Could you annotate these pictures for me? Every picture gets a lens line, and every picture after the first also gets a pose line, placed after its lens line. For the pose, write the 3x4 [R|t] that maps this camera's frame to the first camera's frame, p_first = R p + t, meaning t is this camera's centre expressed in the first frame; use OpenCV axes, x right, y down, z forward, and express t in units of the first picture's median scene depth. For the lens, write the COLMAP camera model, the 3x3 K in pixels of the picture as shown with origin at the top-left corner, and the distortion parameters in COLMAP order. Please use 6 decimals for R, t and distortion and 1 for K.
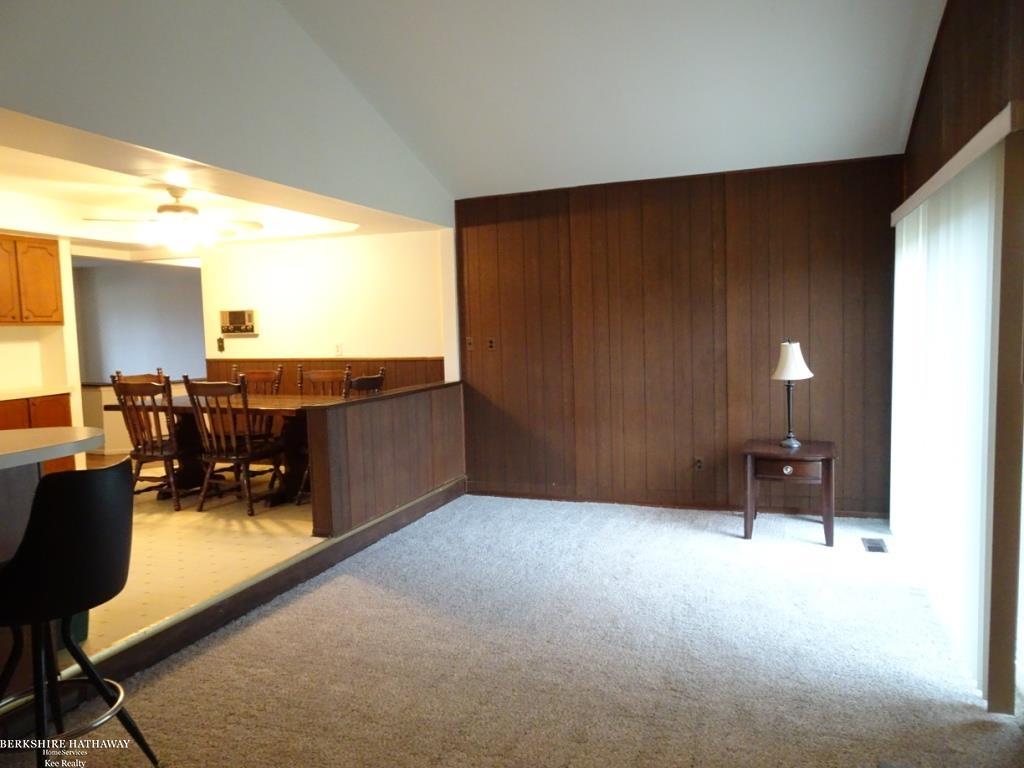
lens RADIAL K [[727.0, 0, 515.9], [0, 727.0, 384.7], [0, 0, 1]] dist [0.002332, 0.007378]
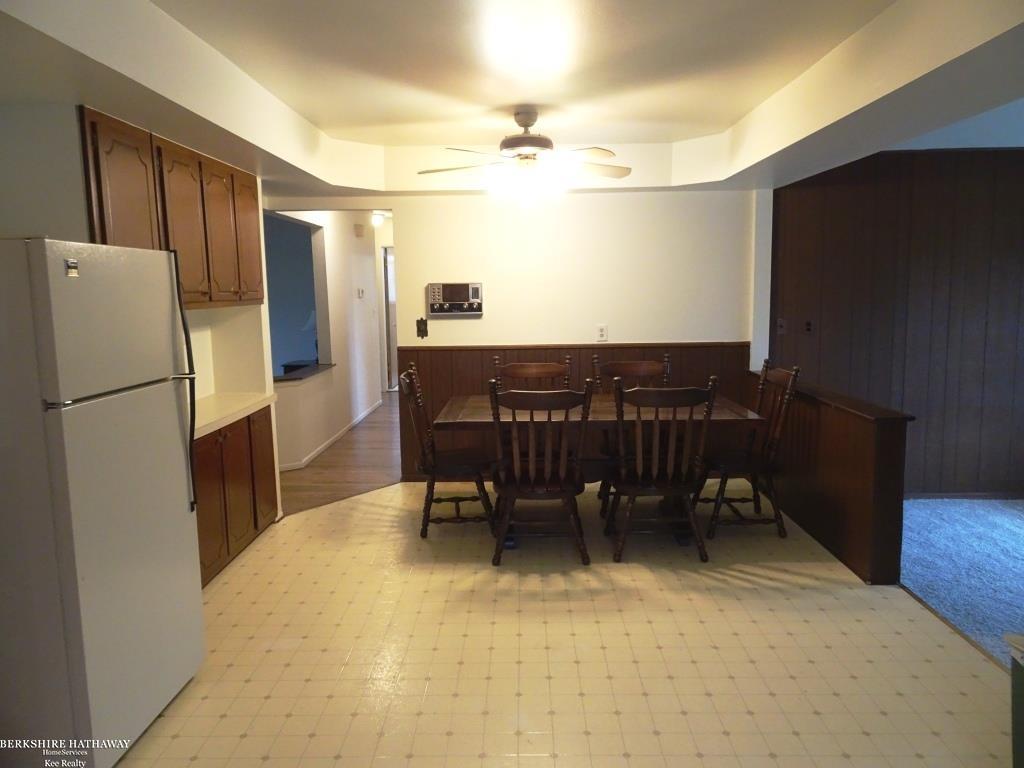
lens RADIAL K [[727.0, 0, 511.0], [0, 727.0, 384.9], [0, 0, 1]] dist [0.002332, 0.007378]
pose [[0.945110, -0.035493, 0.324820, -0.638035], [0.019554, 0.998445, 0.052205, -0.037905], [-0.326168, -0.042988, 0.944334, 0.287643]]
